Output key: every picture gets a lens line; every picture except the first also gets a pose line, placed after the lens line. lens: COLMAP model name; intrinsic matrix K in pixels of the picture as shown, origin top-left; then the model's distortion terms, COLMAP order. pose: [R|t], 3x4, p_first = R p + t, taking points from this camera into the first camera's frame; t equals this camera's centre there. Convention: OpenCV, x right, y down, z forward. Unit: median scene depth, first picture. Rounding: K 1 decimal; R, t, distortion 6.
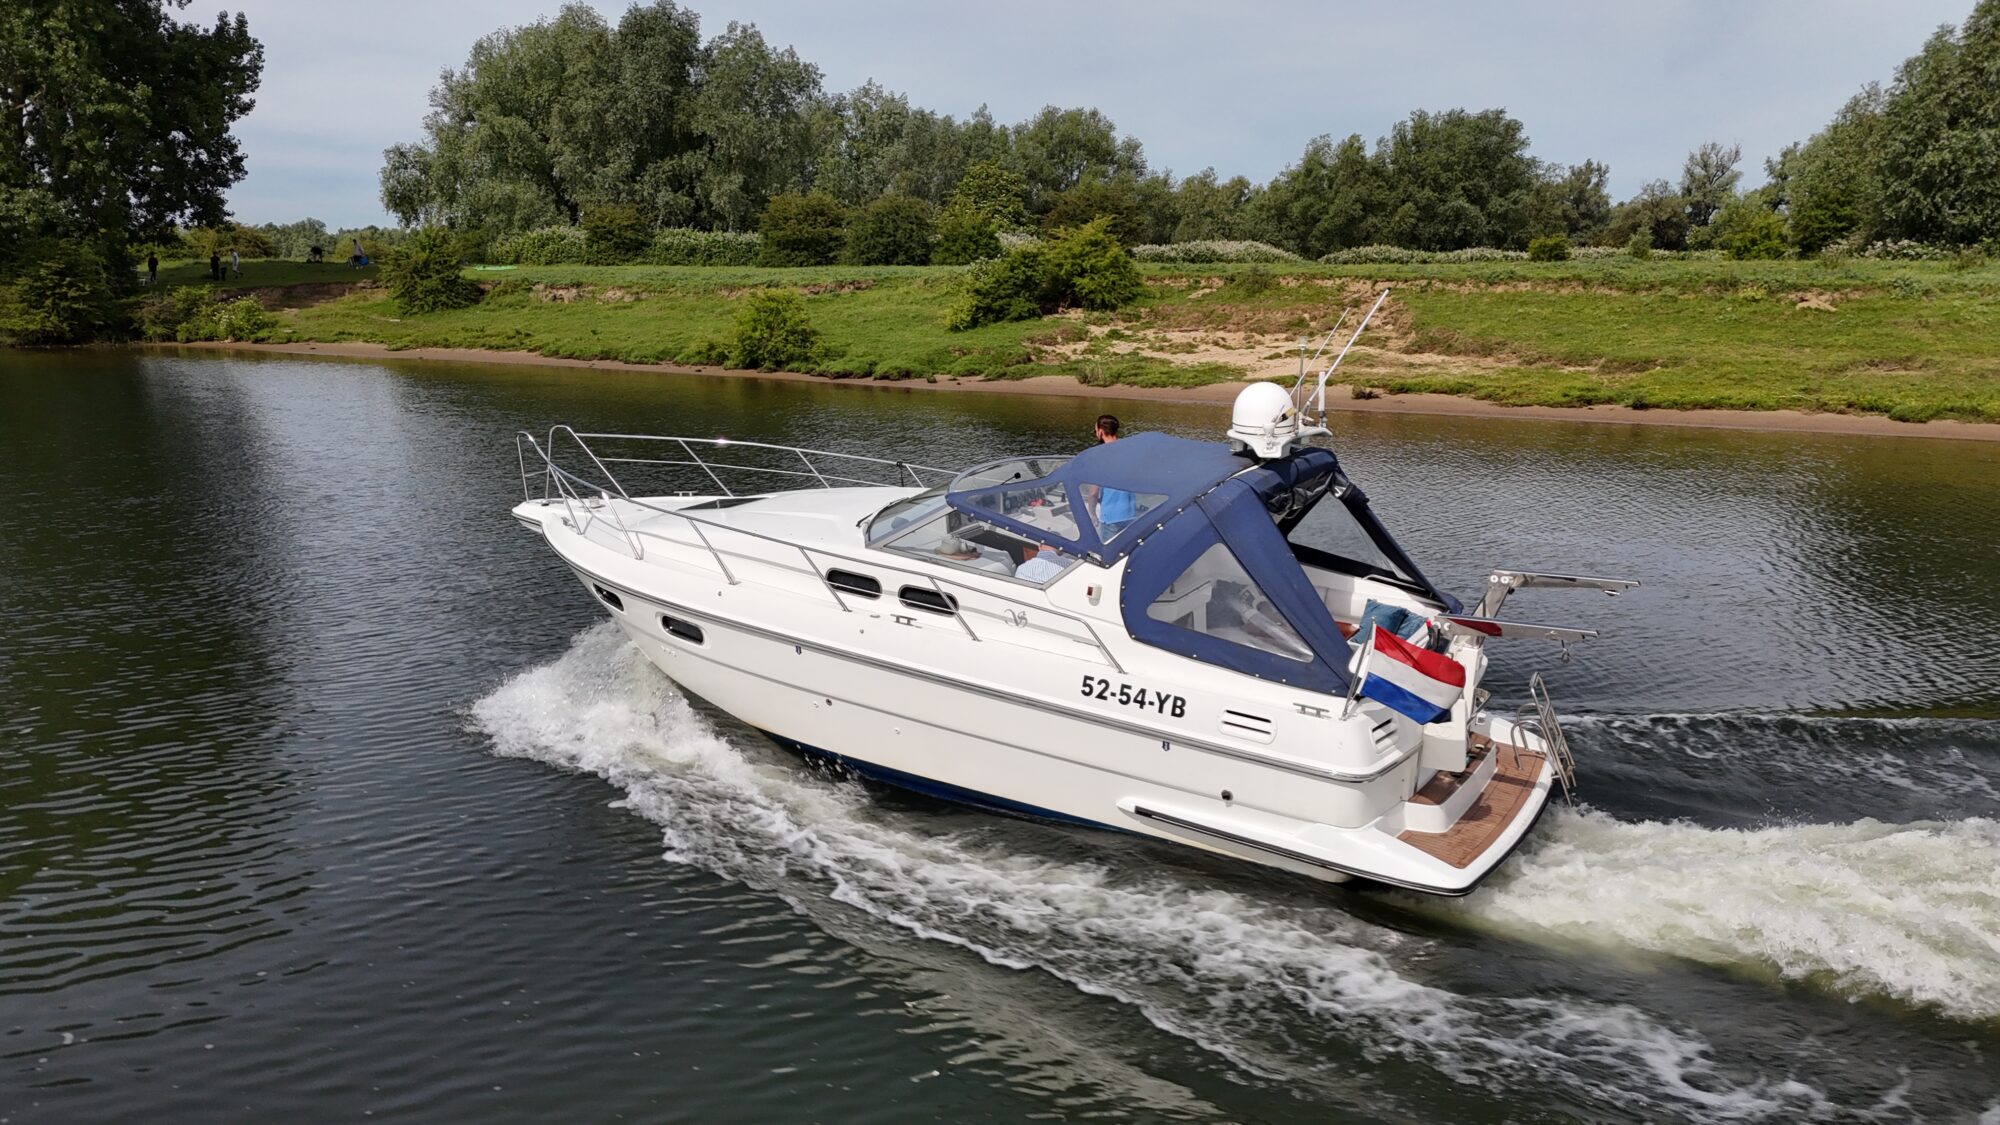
lens RADIAL K [[1405.7, 0, 1000.0], [0, 1405.7, 562.5], [0, 0, 1]] dist [0.160578, -0.001086]
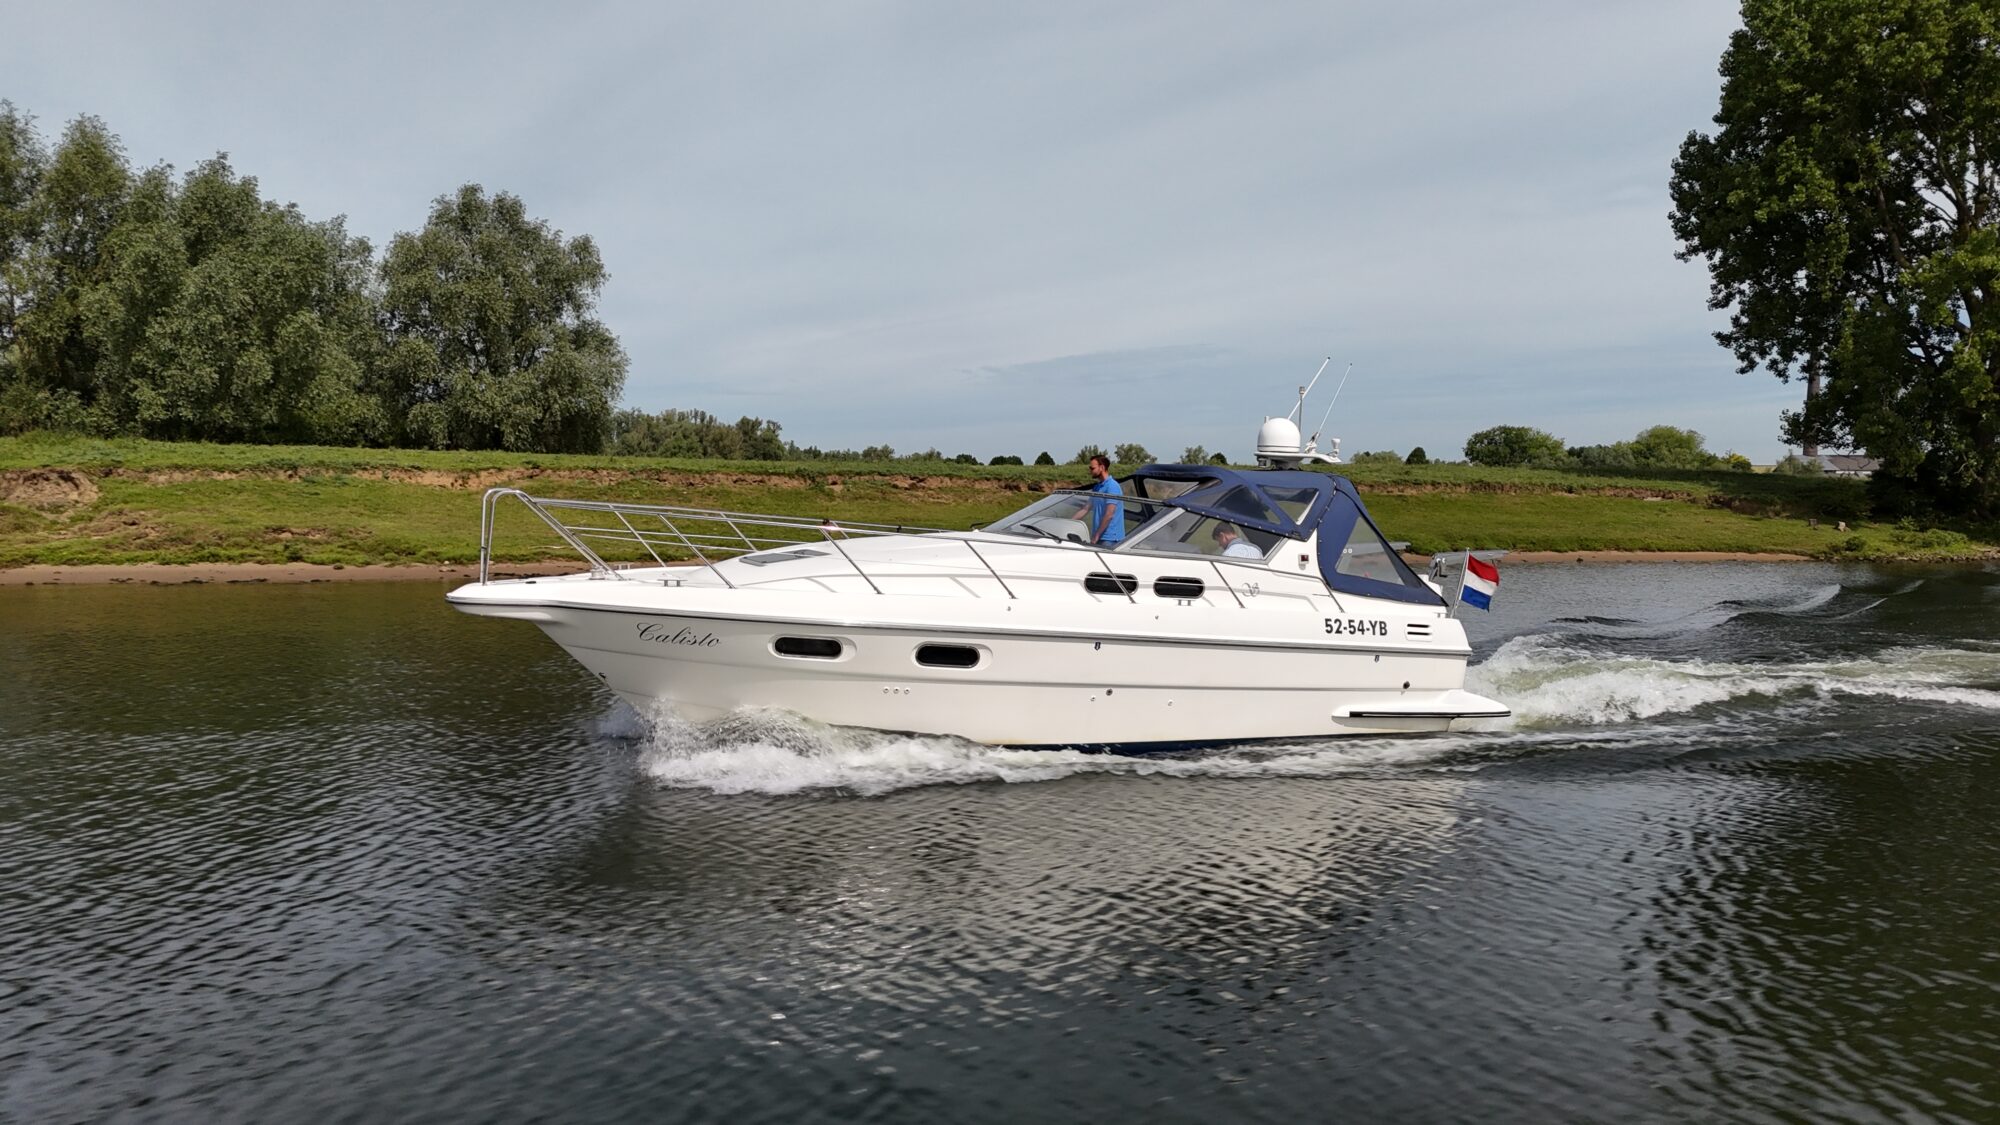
lens RADIAL K [[1405.7, 0, 1000.0], [0, 1405.7, 562.5], [0, 0, 1]] dist [0.160578, -0.001086]
pose [[0.527260, -0.041410, 0.848695, -1.256799], [0.157841, 0.986201, -0.049941, 0.046016], [-0.834915, 0.160291, 0.526520, 0.538204]]
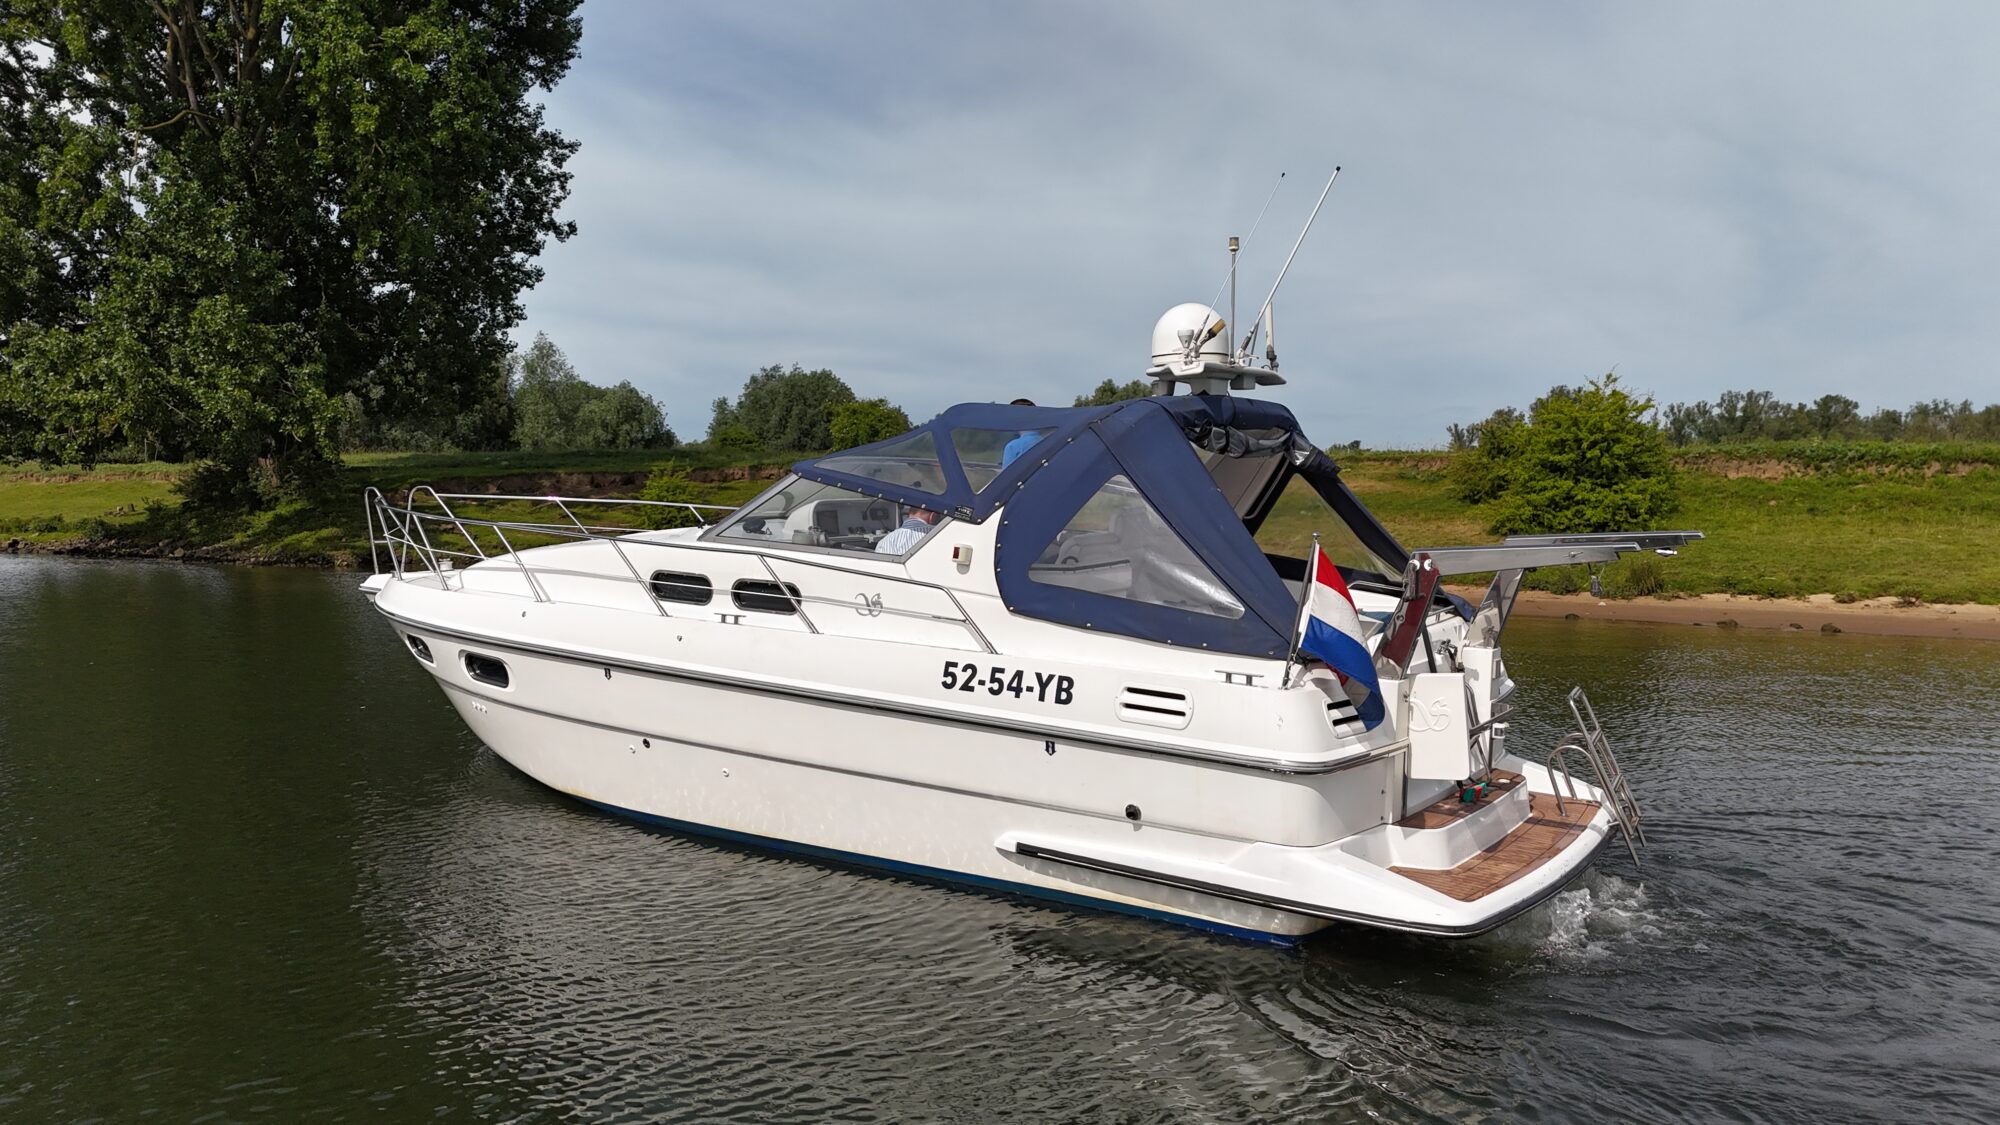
lens RADIAL K [[1405.7, 0, 1000.0], [0, 1405.7, 562.5], [0, 0, 1]] dist [0.160578, -0.001086]
pose [[0.998554, -0.018659, -0.050418, 0.127063], [0.009629, 0.984745, -0.173734, 0.158280], [0.052890, 0.172998, 0.983501, 0.265439]]
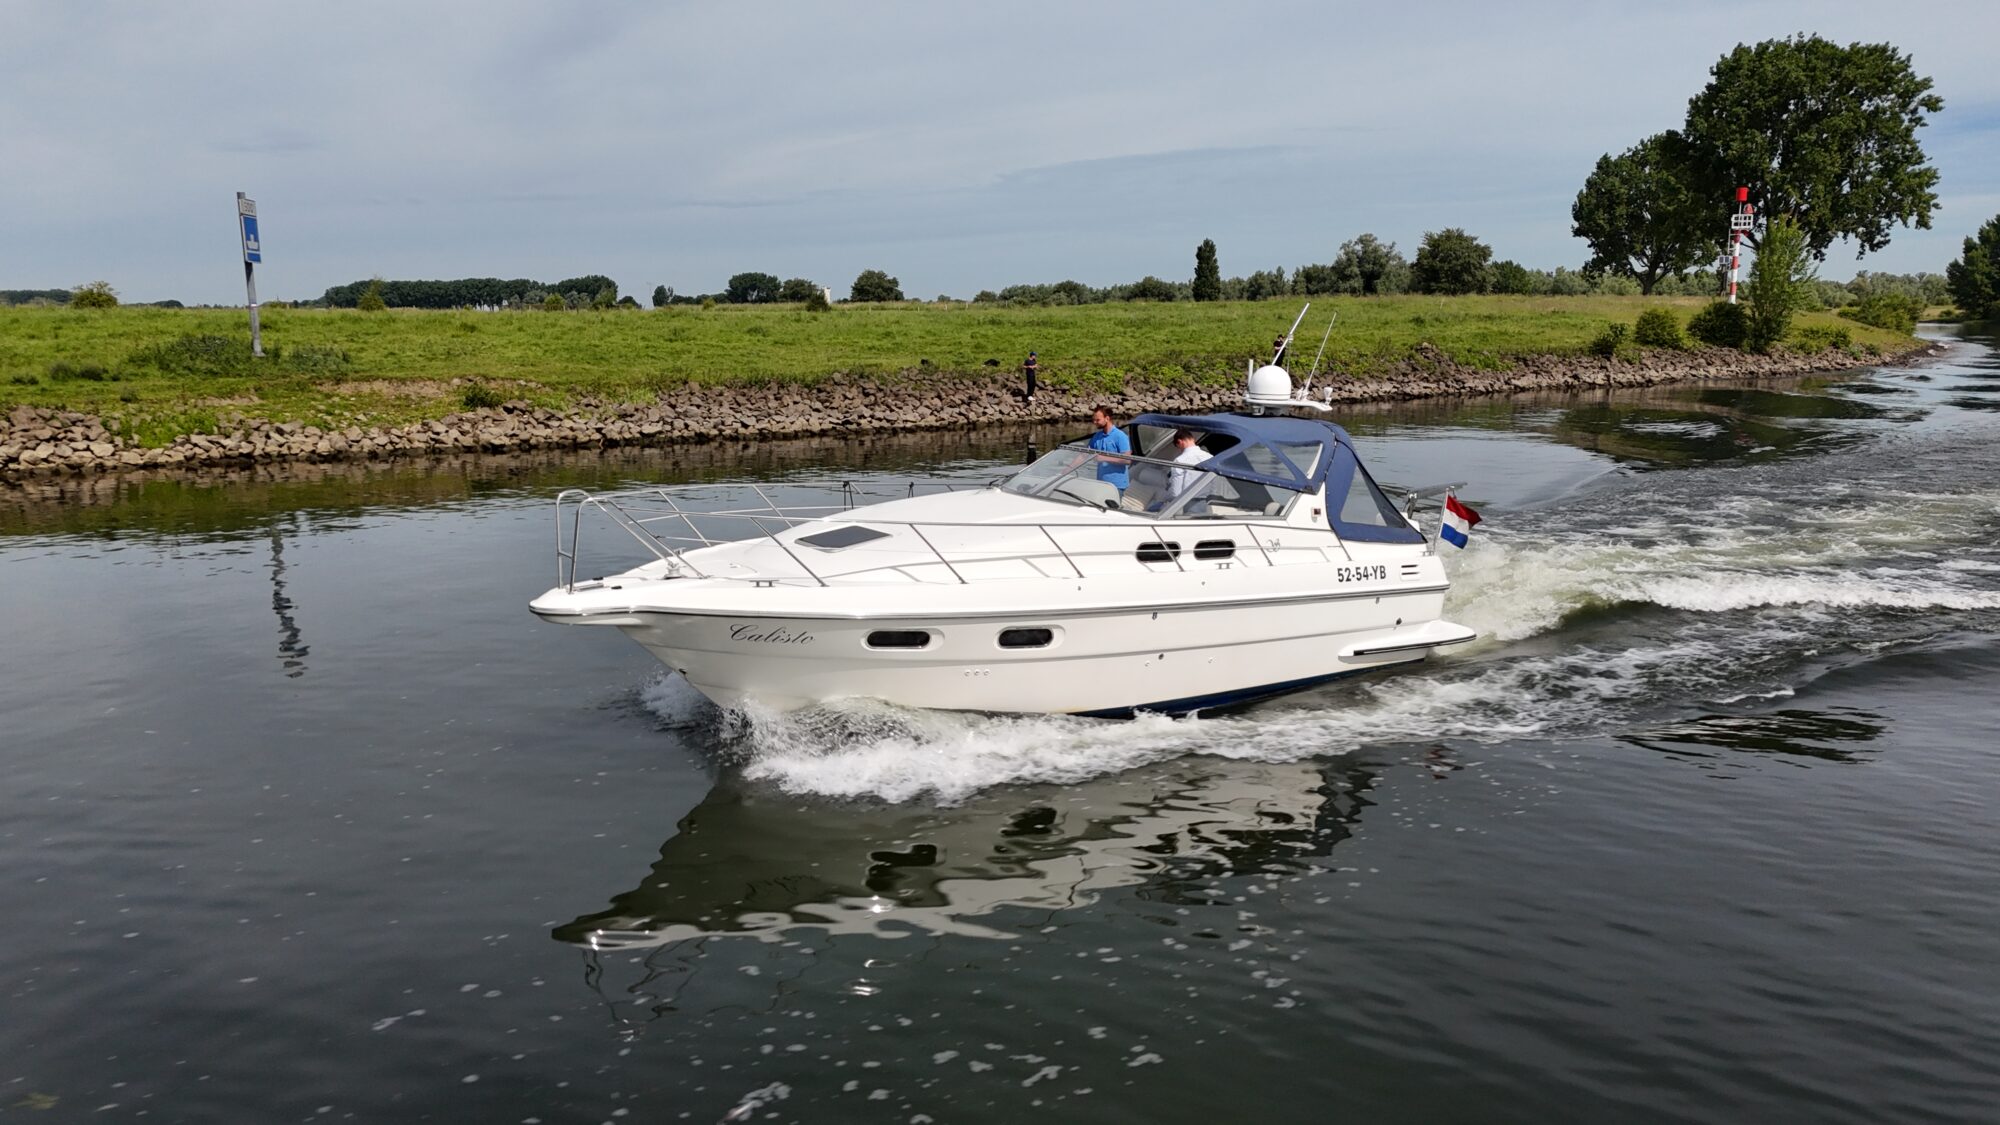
lens RADIAL K [[1405.7, 0, 1000.0], [0, 1405.7, 562.5], [0, 0, 1]] dist [0.160578, -0.001086]
pose [[0.377783, -0.160148, 0.911939, -1.388488], [0.185191, 0.978095, 0.095048, -0.126929], [-0.907185, 0.132975, 0.399166, 0.736794]]
